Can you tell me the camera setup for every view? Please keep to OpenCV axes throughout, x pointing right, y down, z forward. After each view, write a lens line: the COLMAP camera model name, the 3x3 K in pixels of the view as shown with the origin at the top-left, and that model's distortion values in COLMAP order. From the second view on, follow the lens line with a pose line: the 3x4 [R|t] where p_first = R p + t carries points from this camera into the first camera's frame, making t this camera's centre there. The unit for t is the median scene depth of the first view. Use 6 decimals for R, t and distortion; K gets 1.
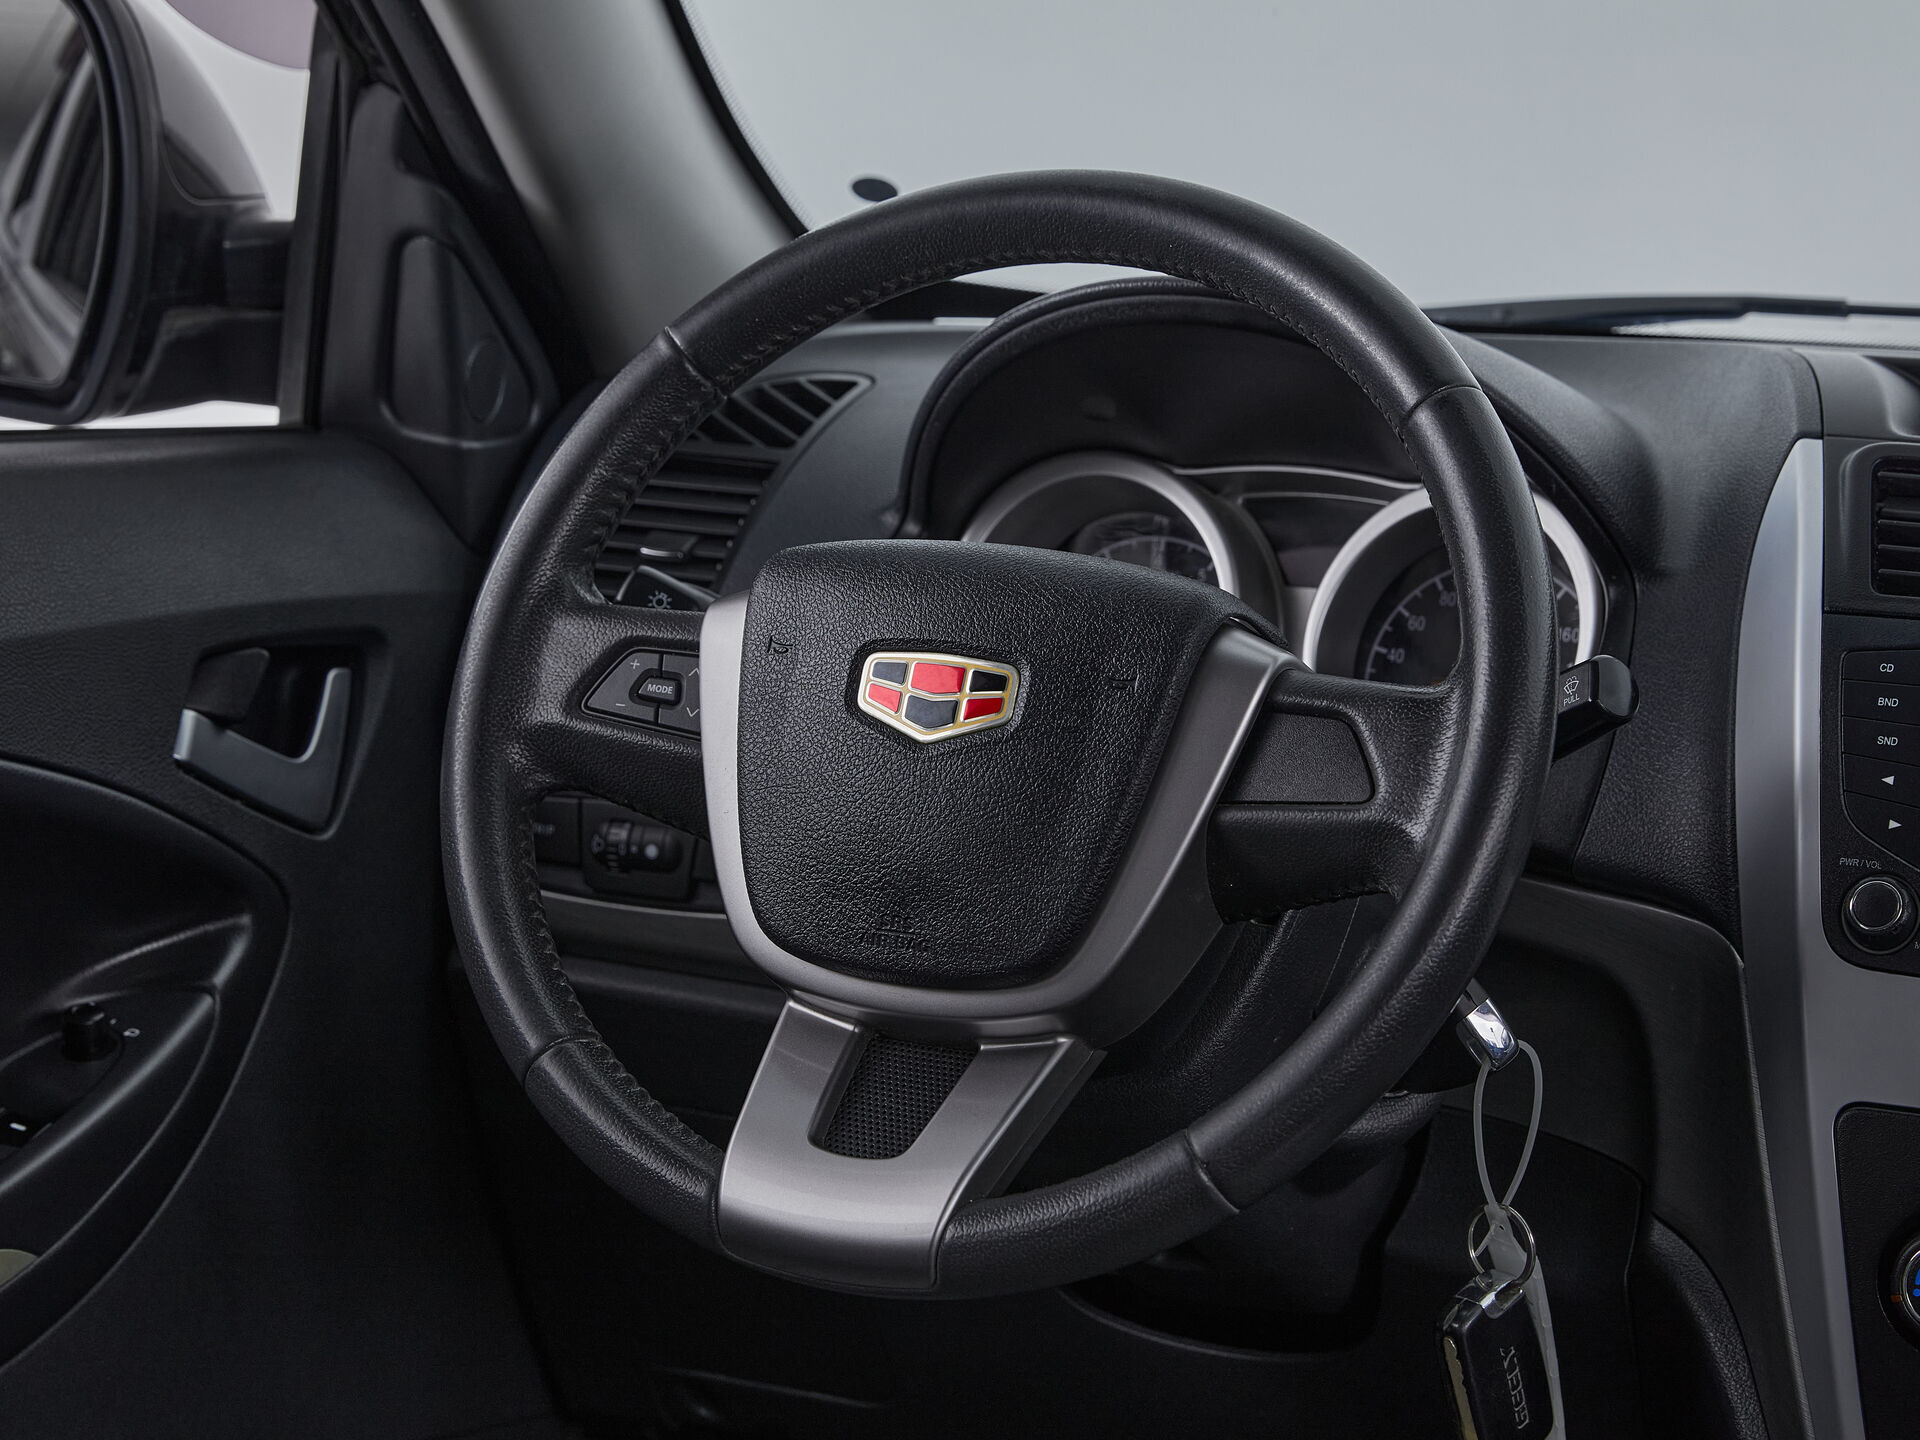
lens RADIAL K [[4044.9, 0, 961.0], [0, 4044.9, 887.7], [0, 0, 1]] dist [-0.123032, 0.419732]
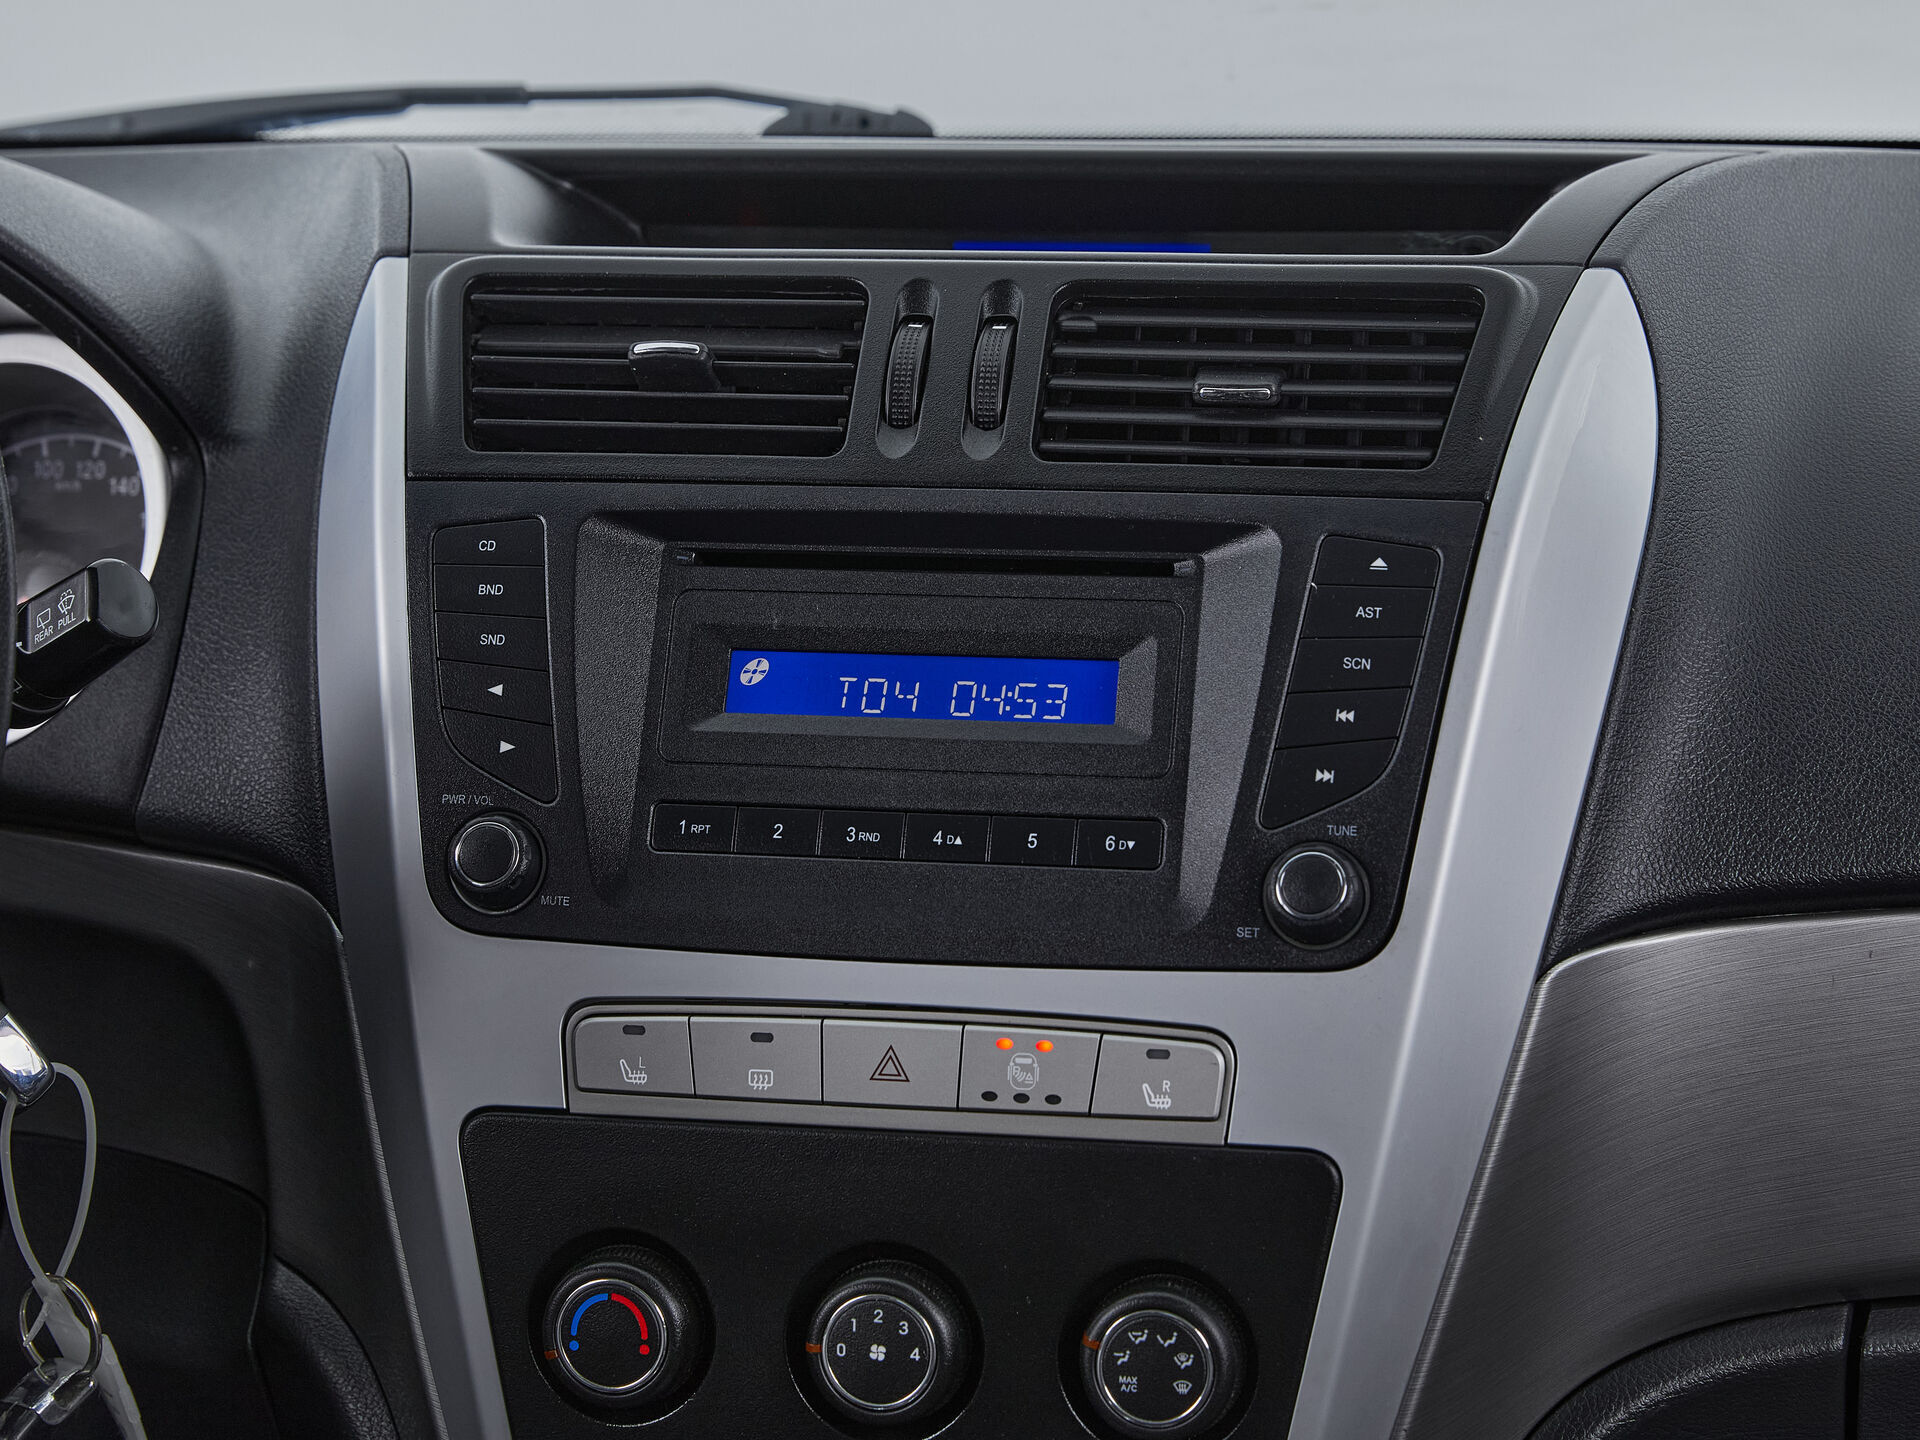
lens RADIAL K [[4044.9, 0, 961.0], [0, 4044.9, 887.7], [0, 0, 1]] dist [-0.123032, 0.419732]
pose [[0.969042, -0.090942, 0.229537, 0.130568], [0.081005, 0.995337, 0.052370, -0.021622], [-0.233229, -0.032156, 0.971890, 0.209392]]
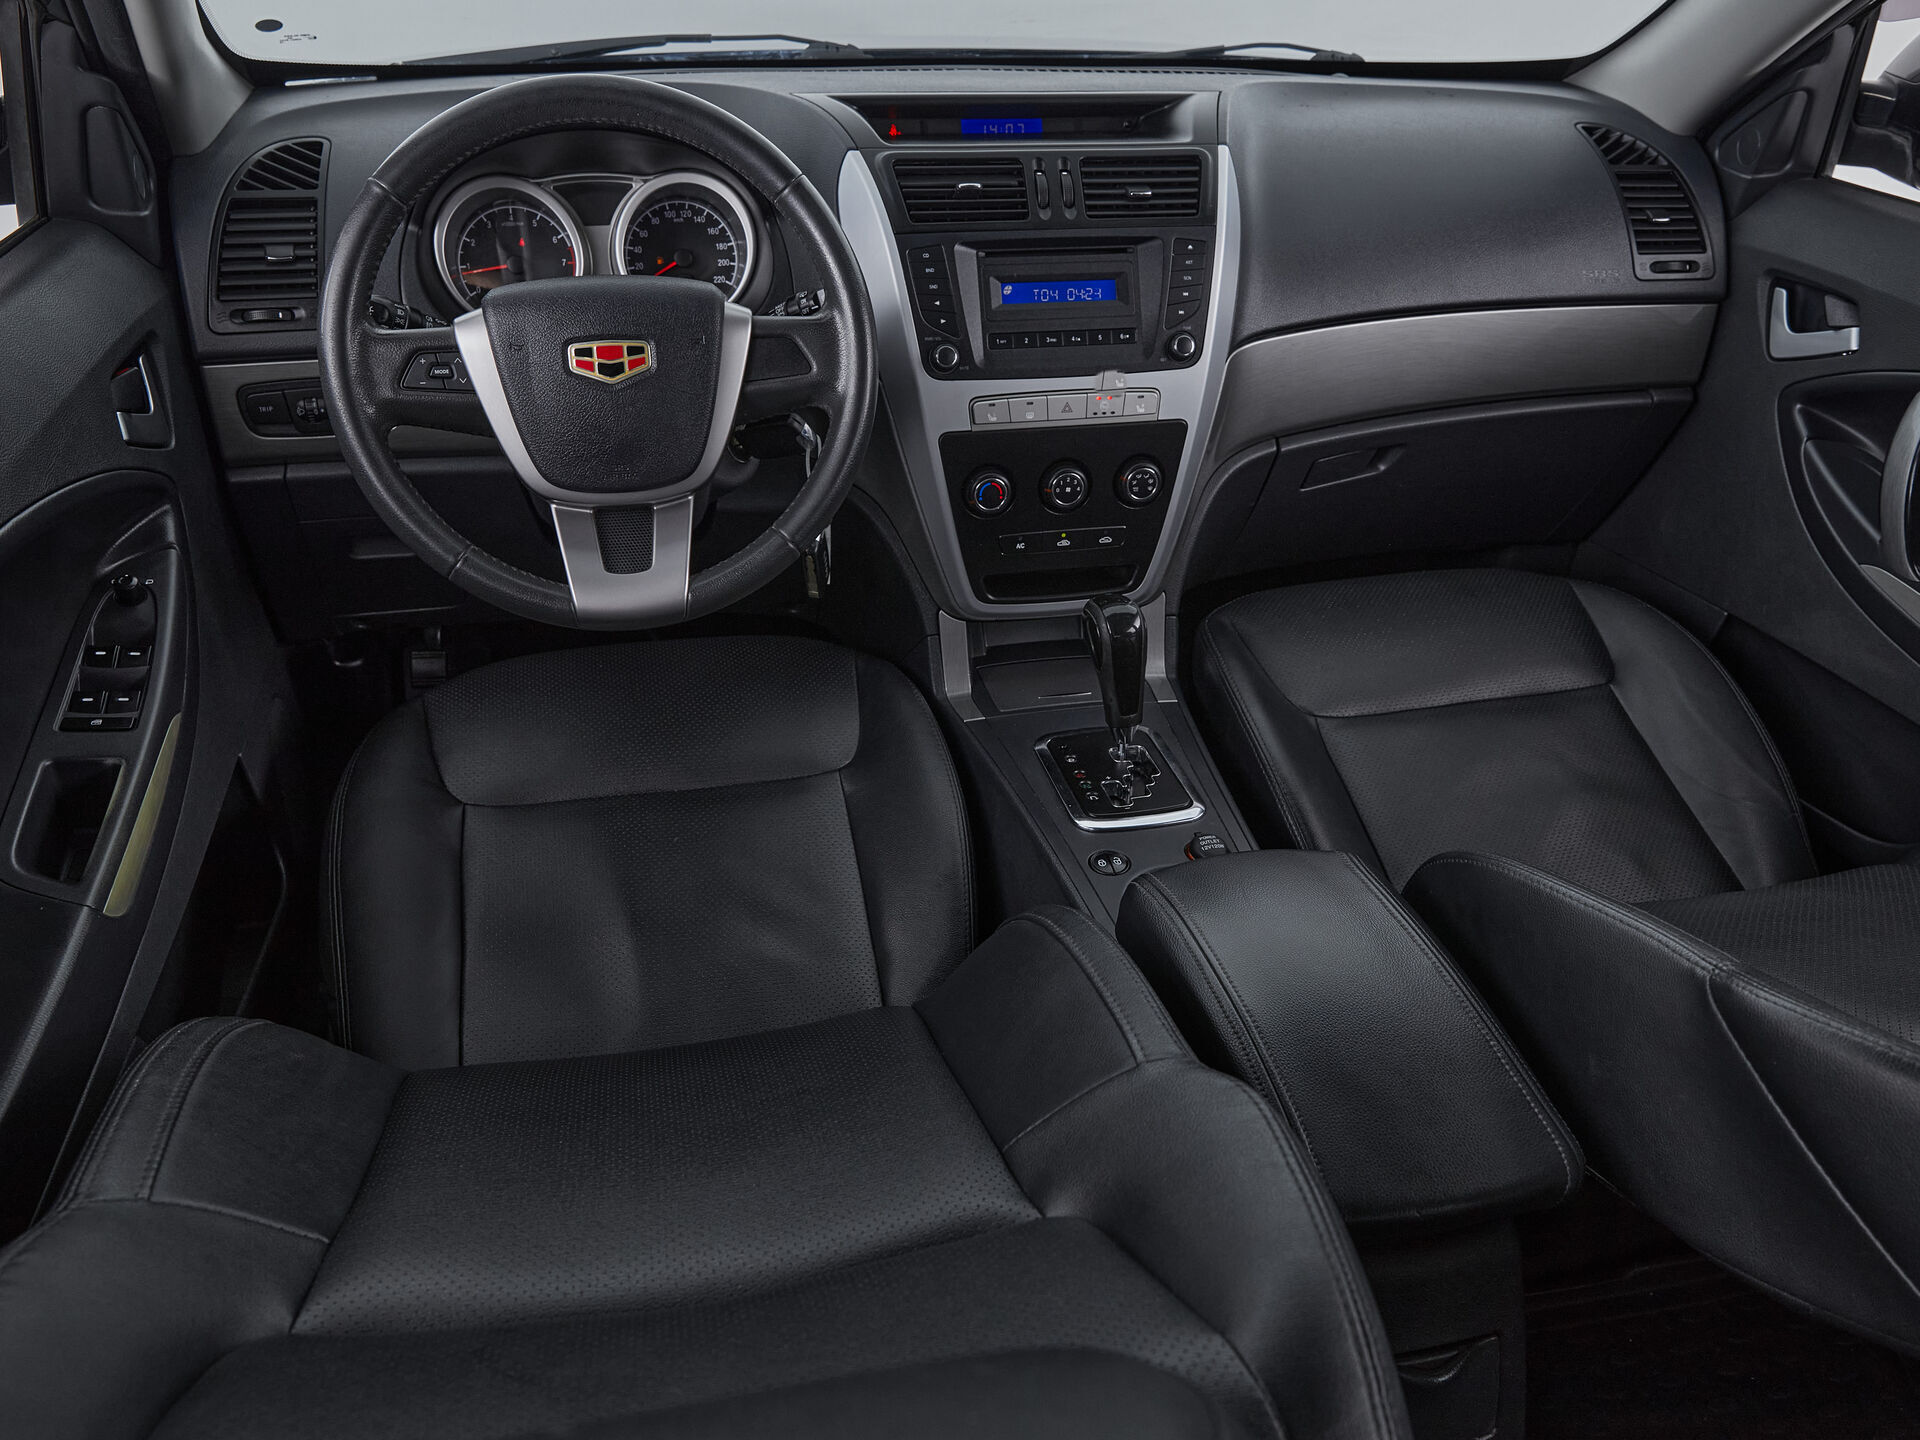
lens RADIAL K [[1421.7, 0, 960.0], [0, 1421.7, 720.0], [0, 0, 1]] dist [0.038477, -0.073082]
pose [[0.781037, -0.349246, 0.517696, -0.299186], [0.109822, 0.892892, 0.436674, -0.174839], [-0.614753, -0.284204, 0.735736, 0.242116]]
